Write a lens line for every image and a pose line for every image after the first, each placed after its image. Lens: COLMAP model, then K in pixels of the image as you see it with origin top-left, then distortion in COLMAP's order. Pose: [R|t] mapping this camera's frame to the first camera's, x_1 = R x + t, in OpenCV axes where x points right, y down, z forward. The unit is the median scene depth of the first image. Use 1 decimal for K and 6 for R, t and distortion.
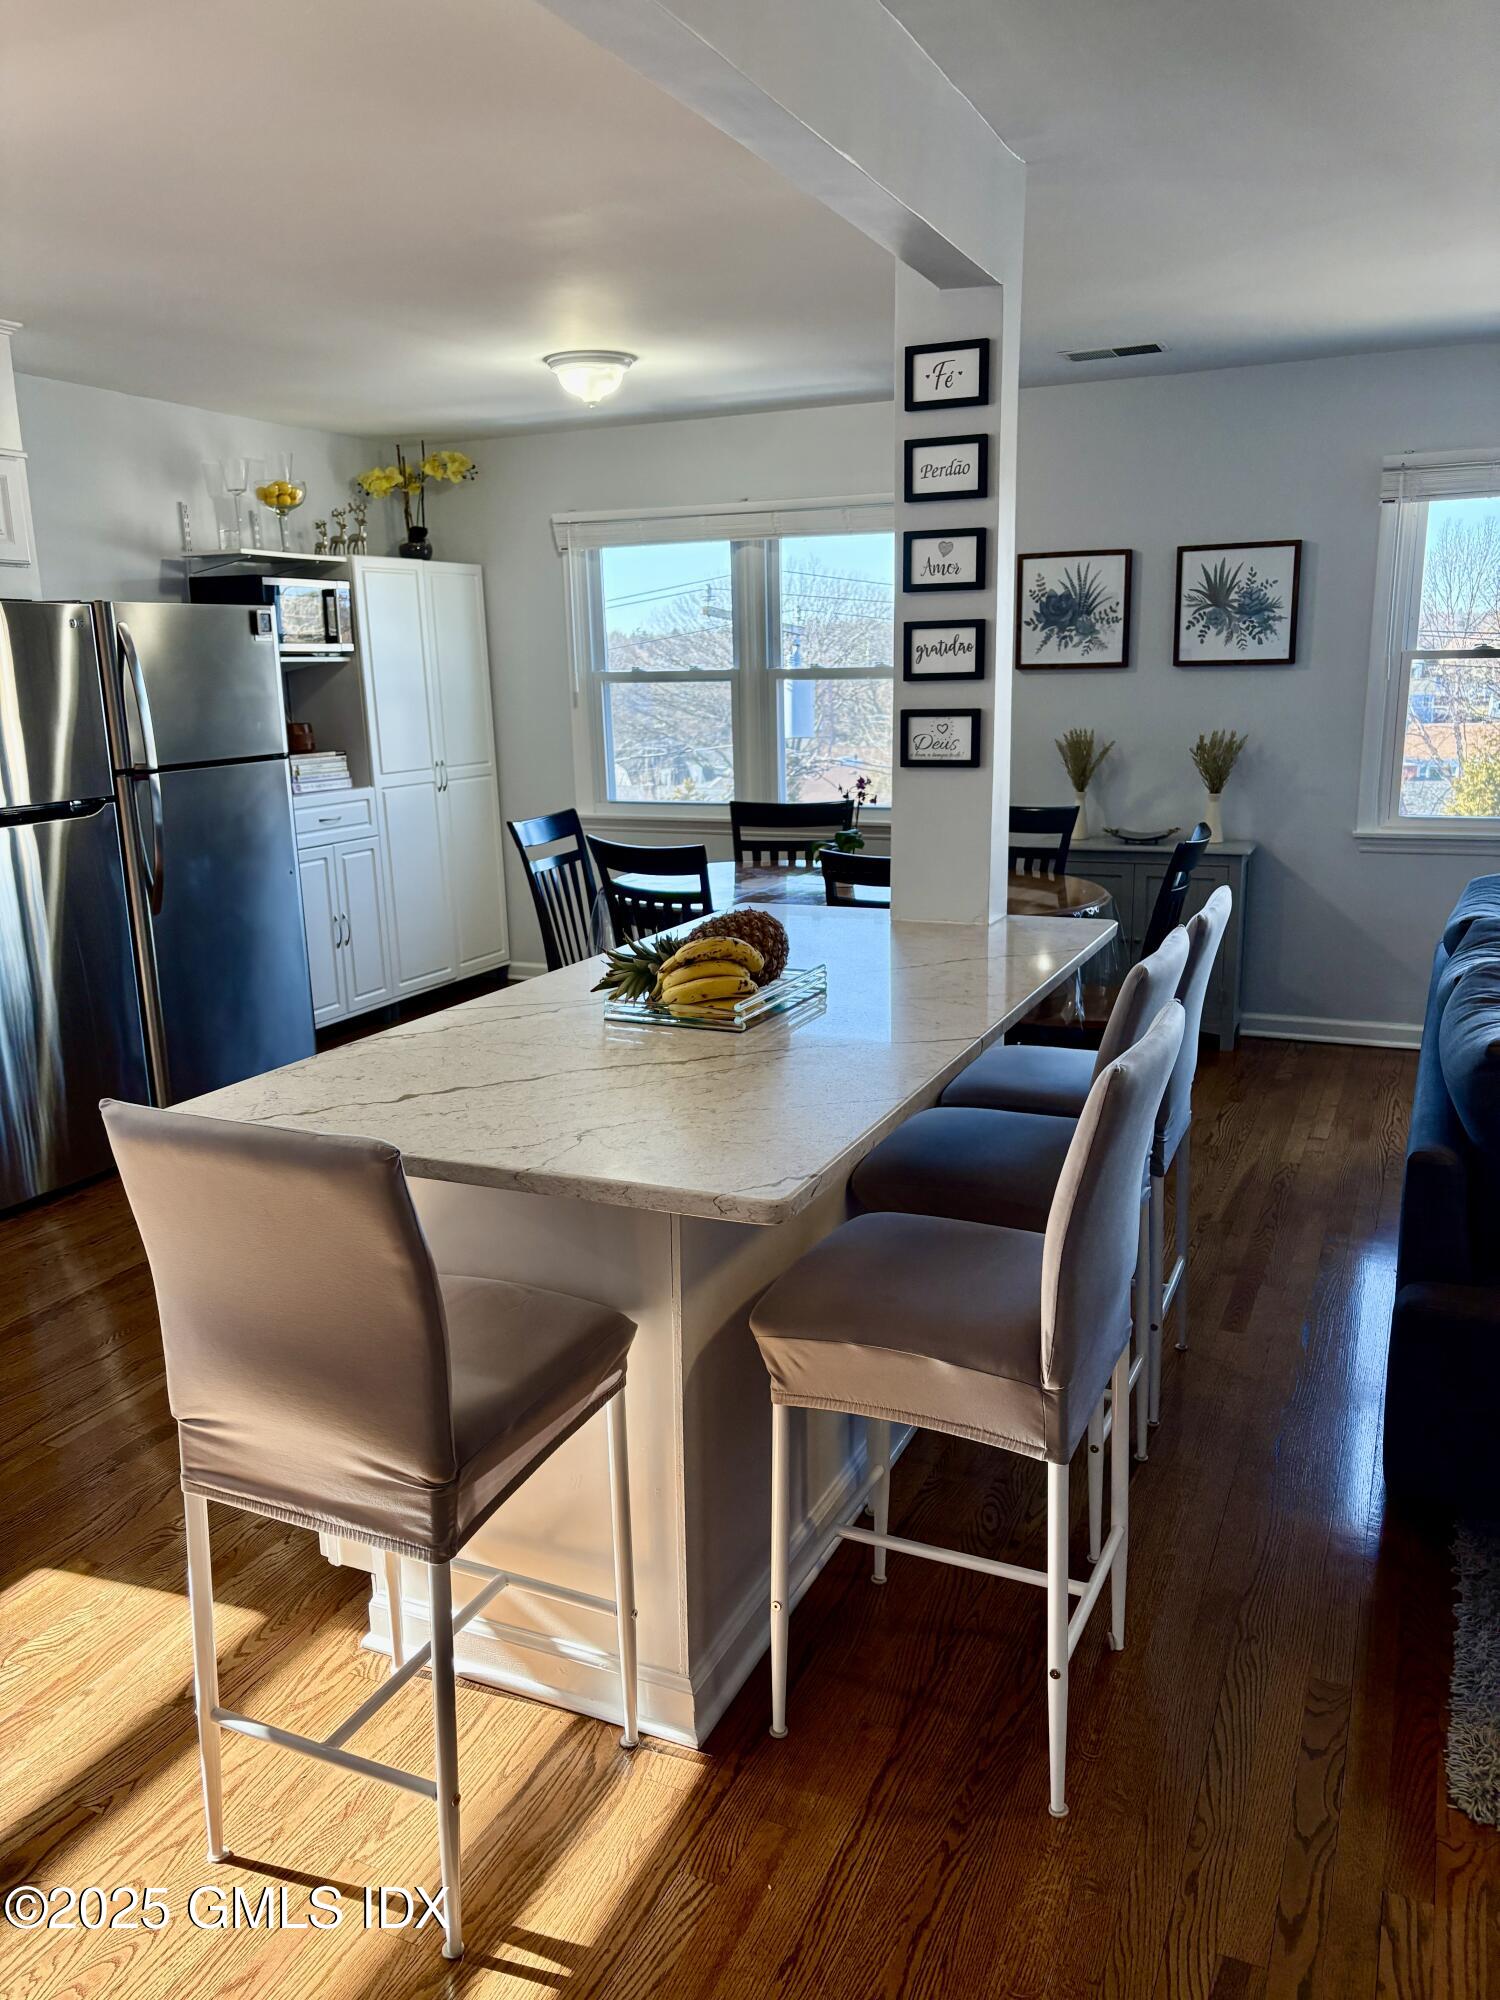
lens RADIAL K [[1512.4, 0, 755.6], [0, 1512.4, 1012.5], [0, 0, 1]] dist [0.026318, -0.010184]
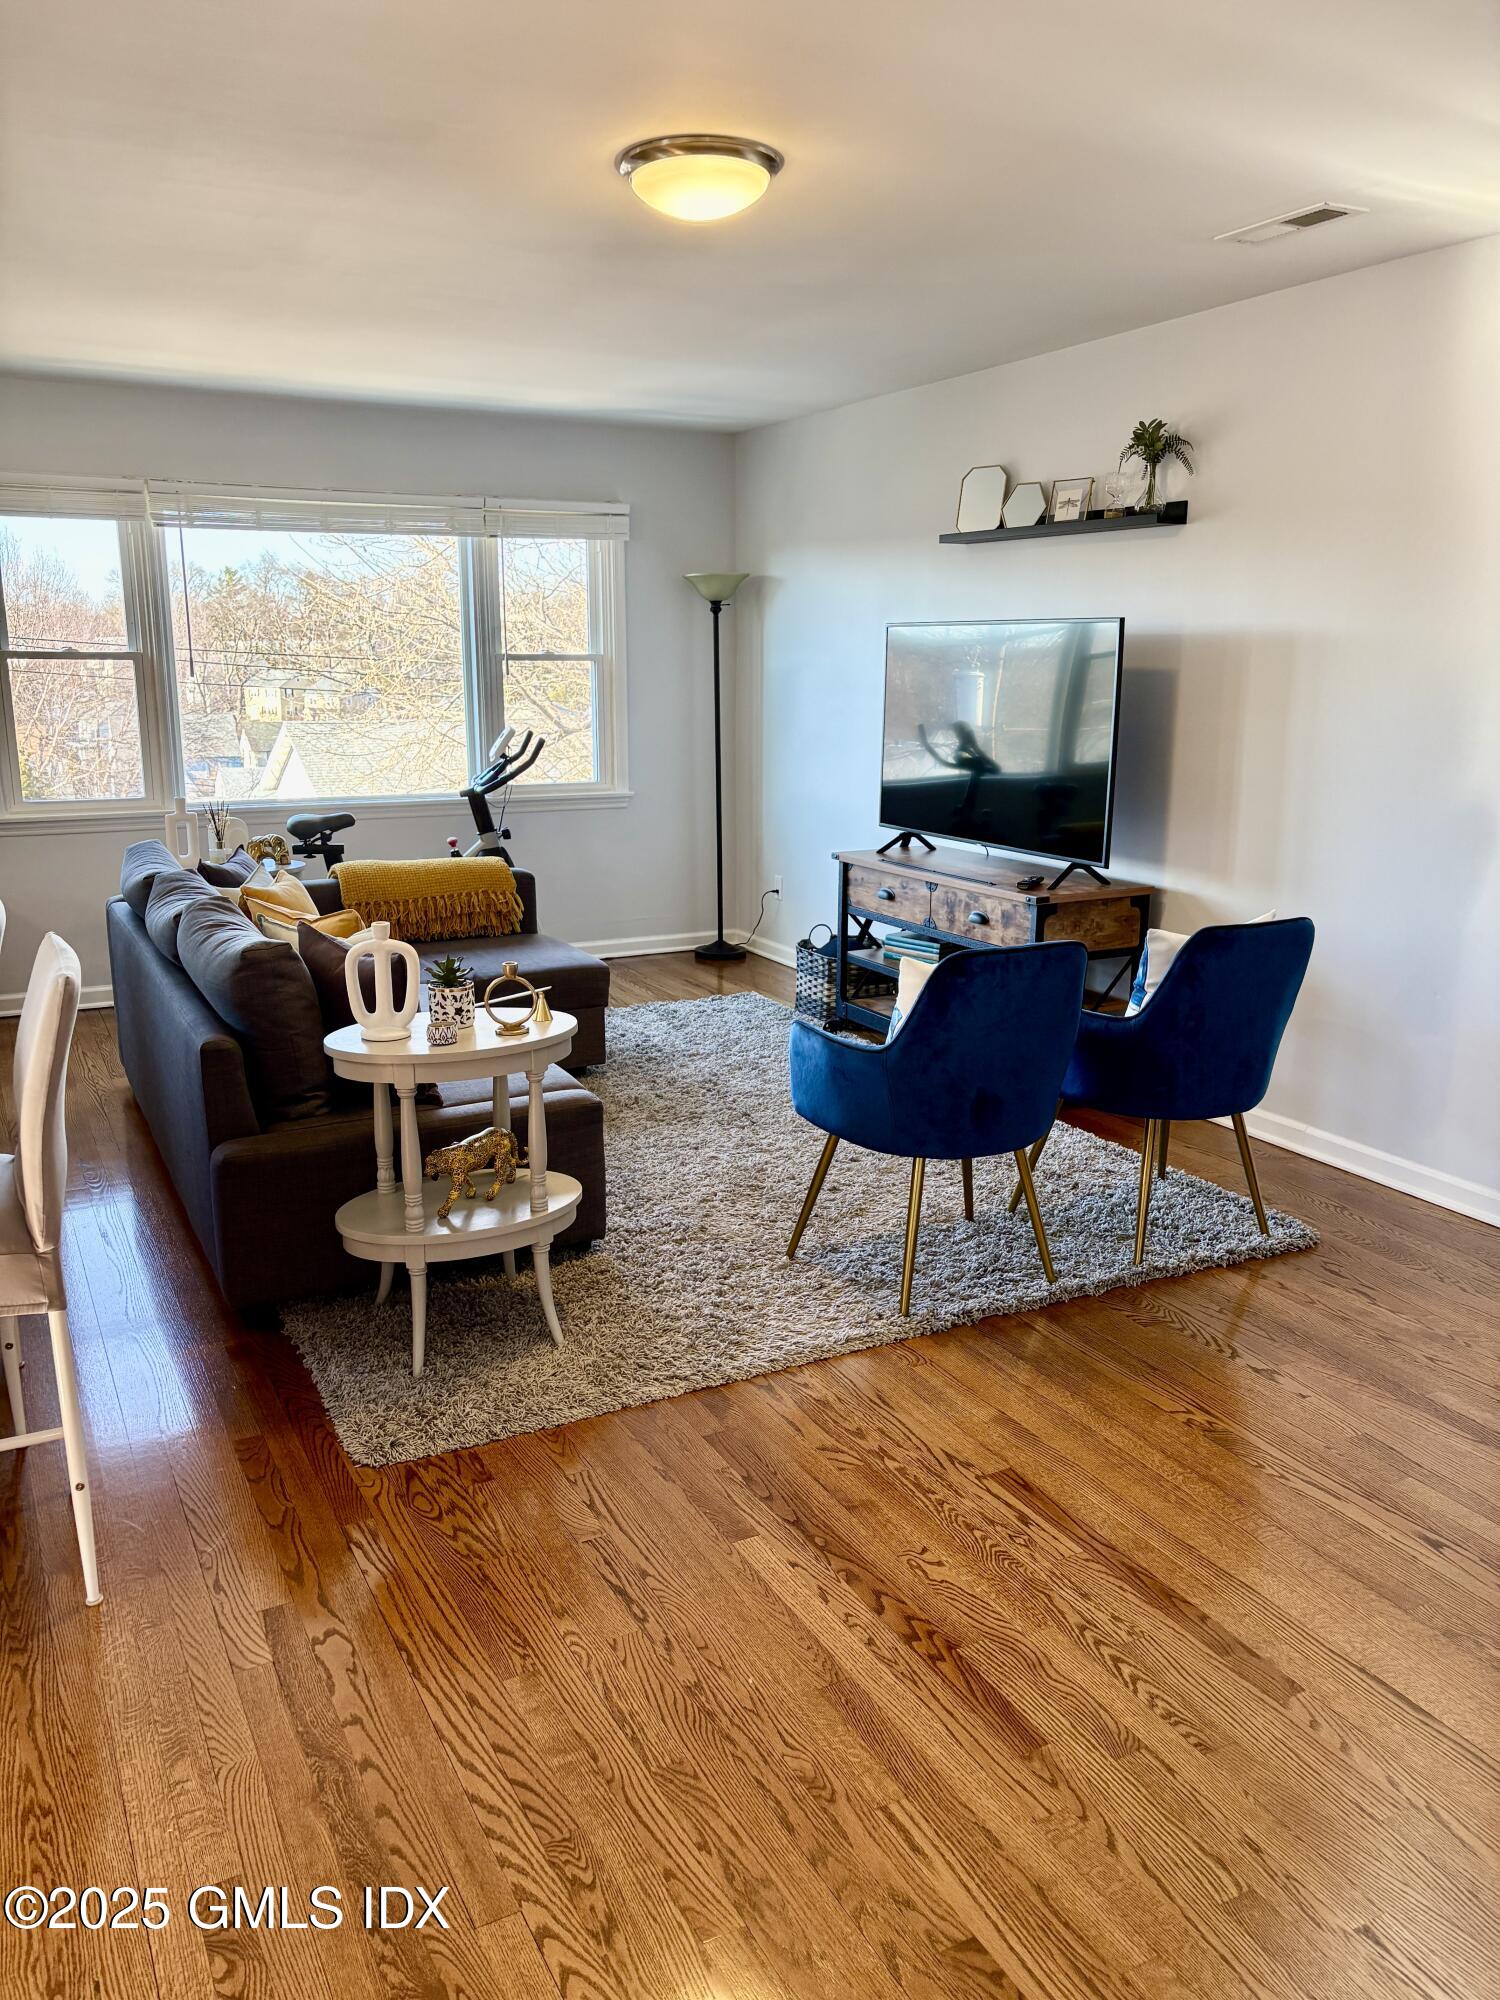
lens RADIAL K [[1484.2, 0, 741.8], [0, 1484.2, 1030.3], [0, 0, 1]] dist [0.042525, -0.065851]
pose [[0.612379, -0.172139, 0.771596, -0.203278], [0.162148, 0.982605, 0.090525, 0.032235], [-0.773757, 0.069677, 0.629639, -0.113835]]
